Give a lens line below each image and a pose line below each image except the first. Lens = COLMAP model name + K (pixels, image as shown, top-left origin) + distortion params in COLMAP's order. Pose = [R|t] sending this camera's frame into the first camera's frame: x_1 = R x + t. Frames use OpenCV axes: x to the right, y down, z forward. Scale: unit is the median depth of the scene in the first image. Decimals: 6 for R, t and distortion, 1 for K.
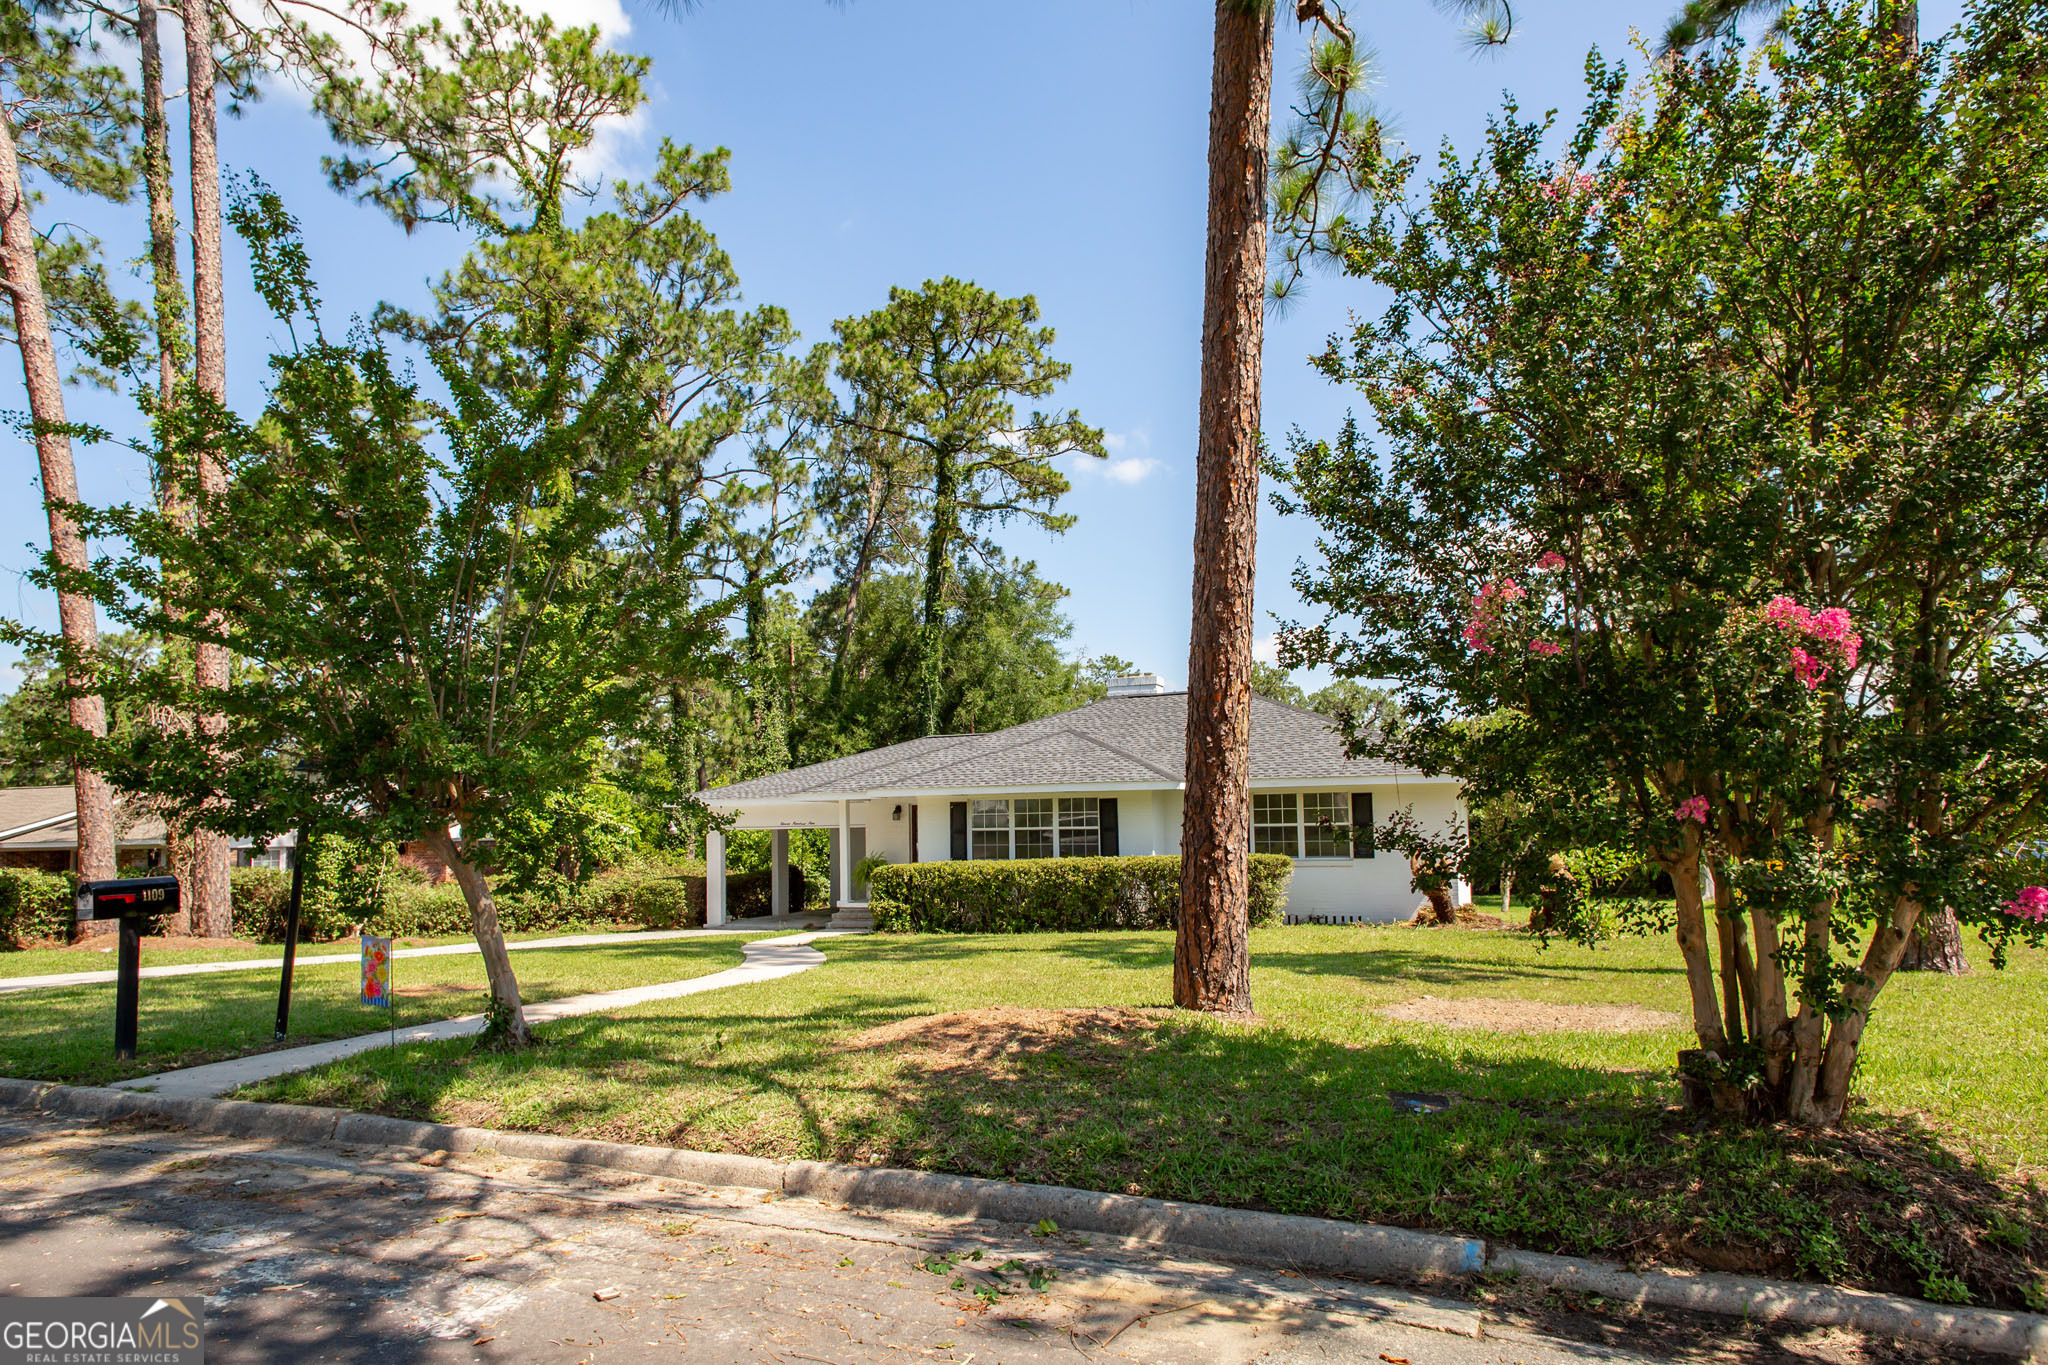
lens RADIAL K [[1213.6, 0, 1025.2], [0, 1213.6, 840.7], [0, 0, 1]] dist [0.004433, -0.000097]
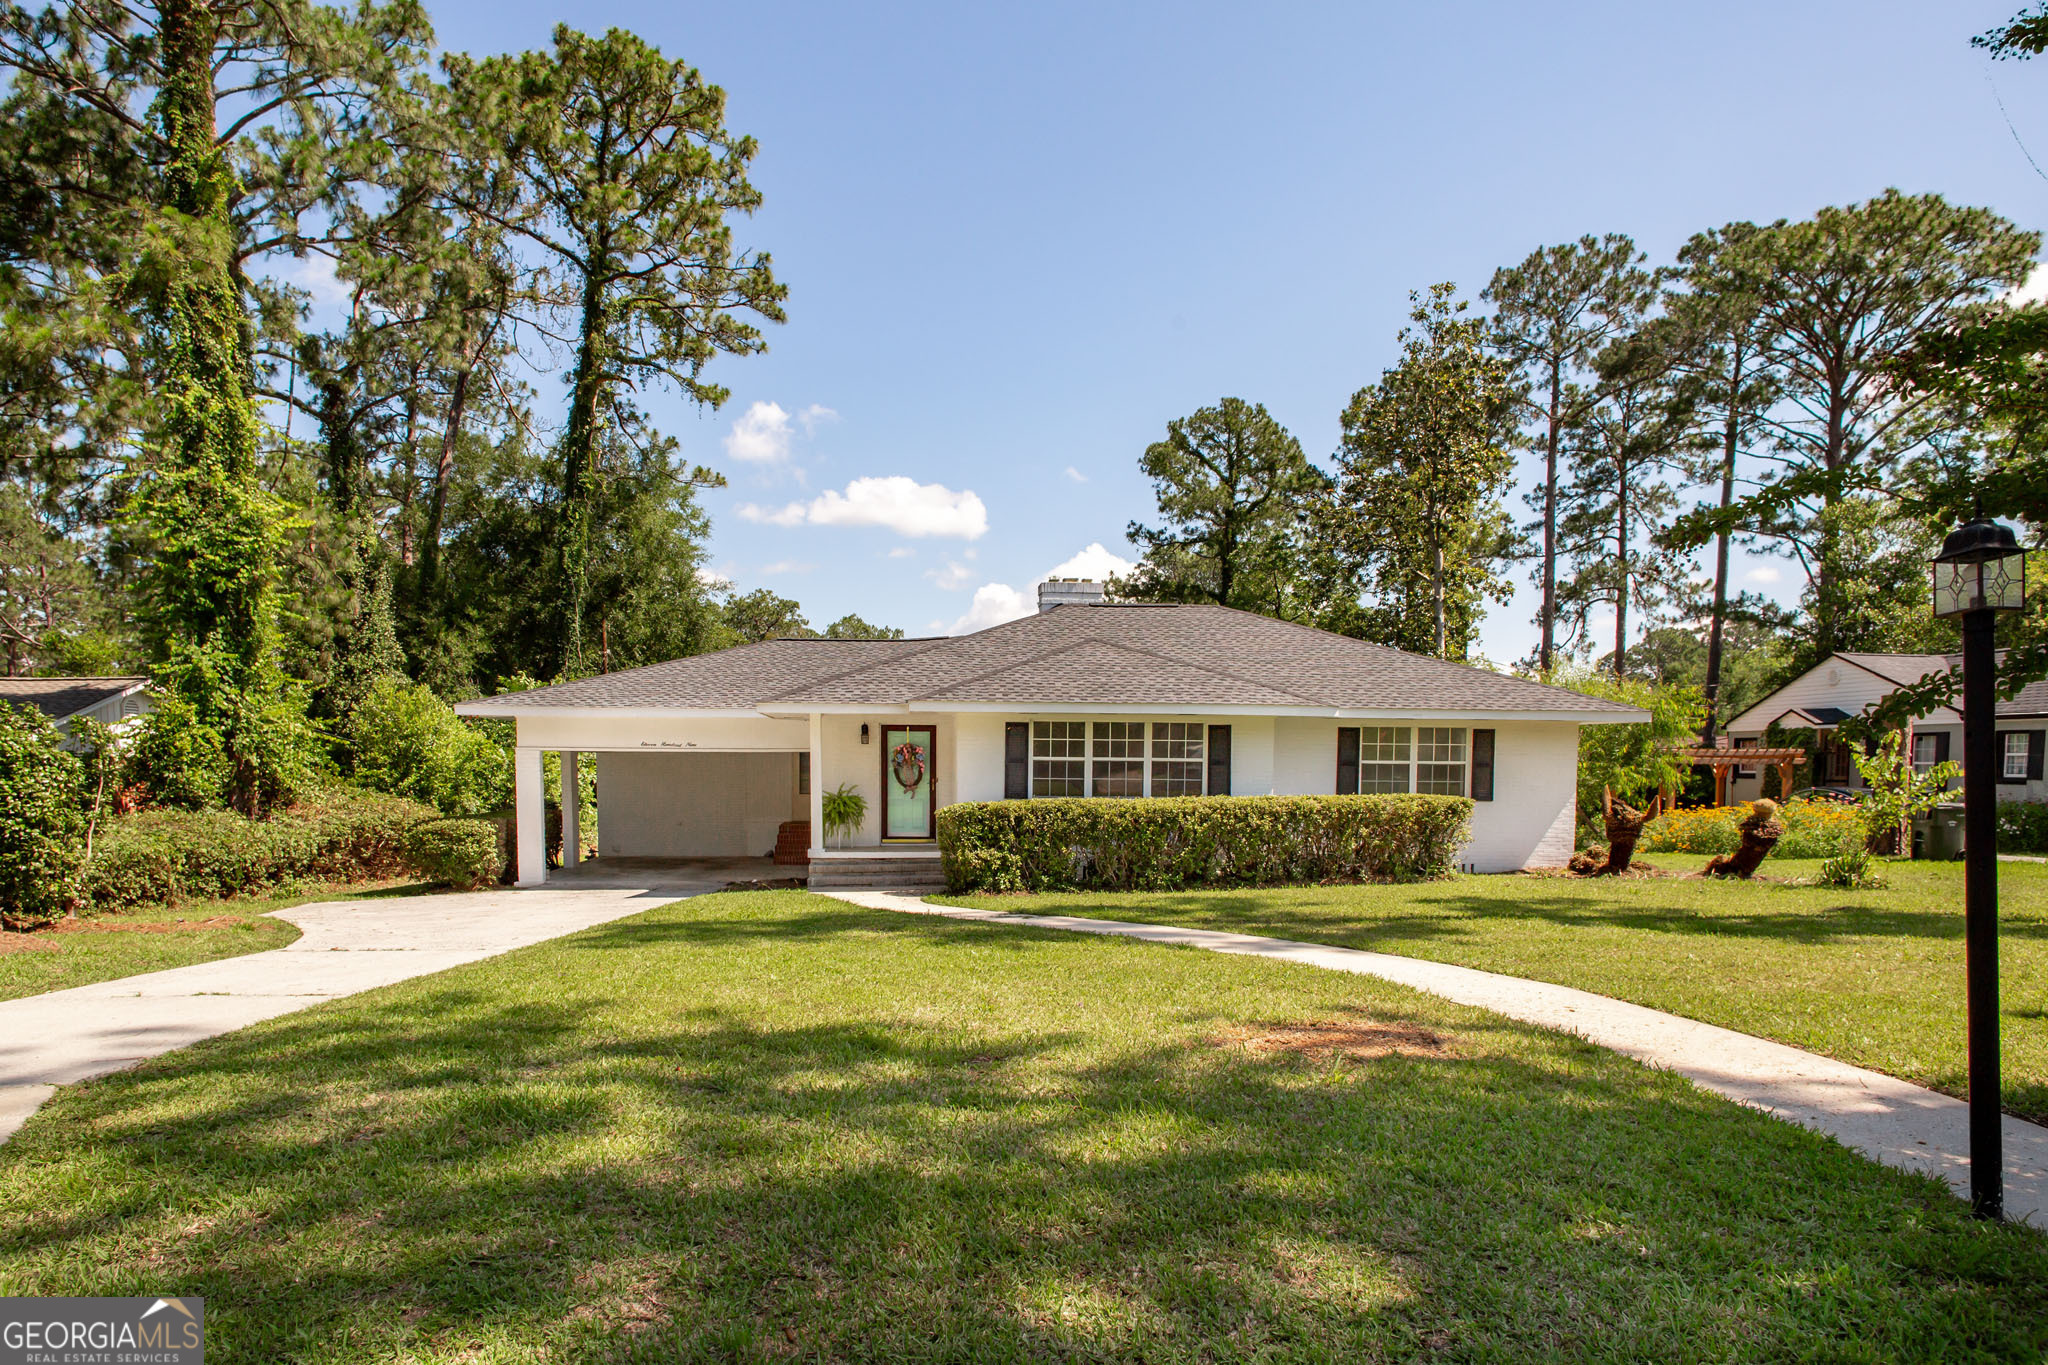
lens RADIAL K [[1215.0, 0, 947.6], [0, 1215.0, 907.3], [0, 0, 1]] dist [0.014108, -0.003530]
pose [[0.899863, -0.027112, 0.435329, -0.343187], [-0.018185, 0.994866, 0.099550, 0.007198], [-0.435793, -0.097498, 0.894751, 0.240365]]
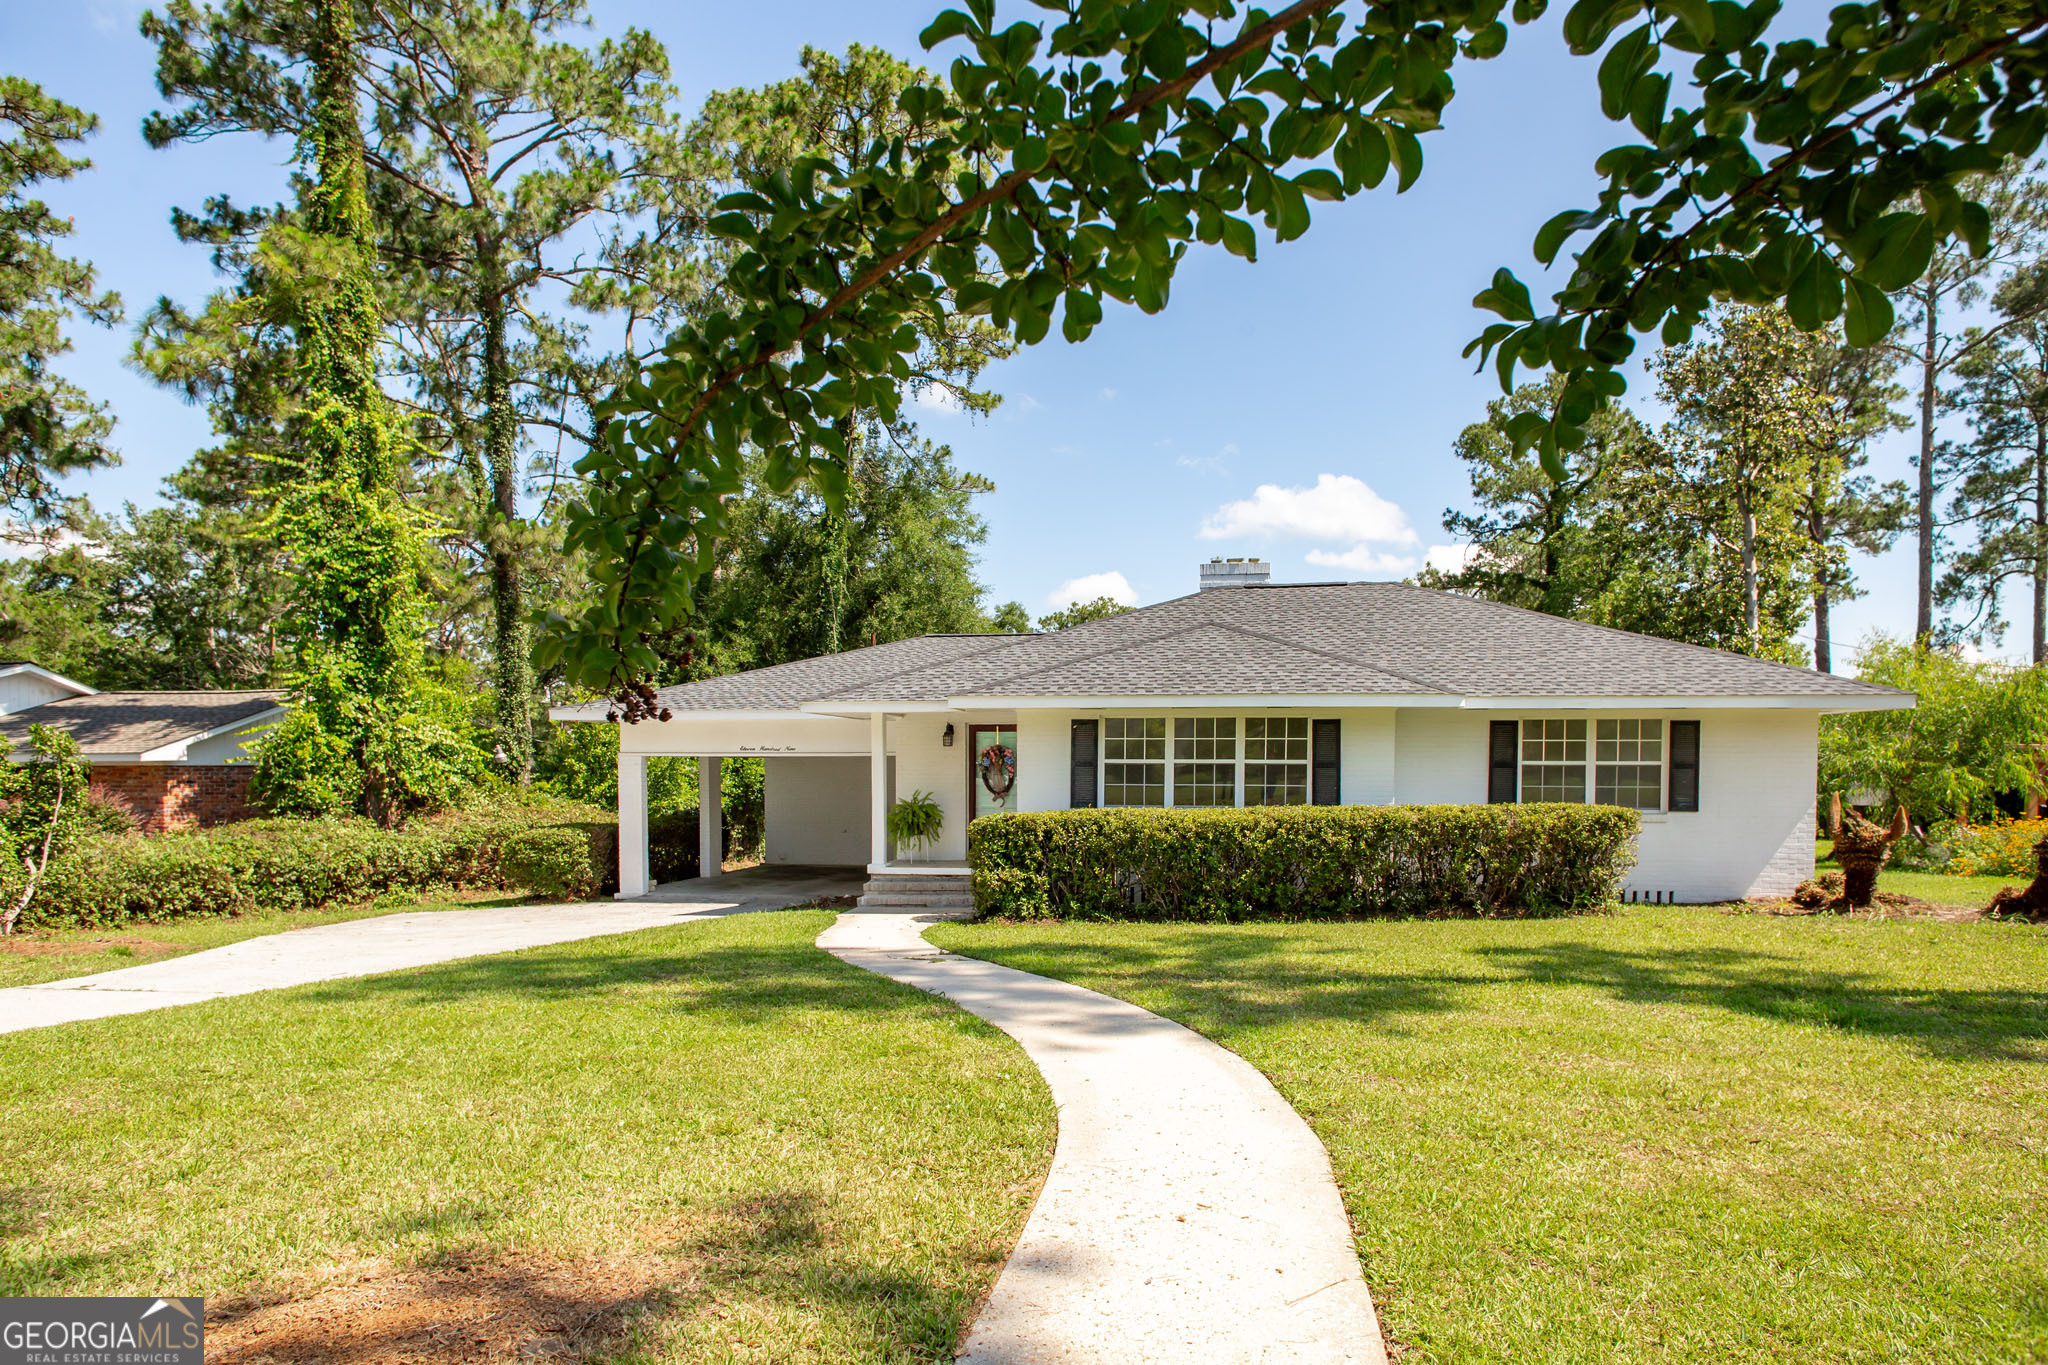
lens RADIAL K [[1181.3, 0, 1105.1], [0, 1181.3, 862.6], [0, 0, 1]] dist [0.011976, 0.000742]
pose [[0.968374, -0.001142, 0.249499, -0.161553], [-0.015843, 0.997690, 0.066058, 0.002700], [-0.248998, -0.067922, 0.966119, 0.283004]]
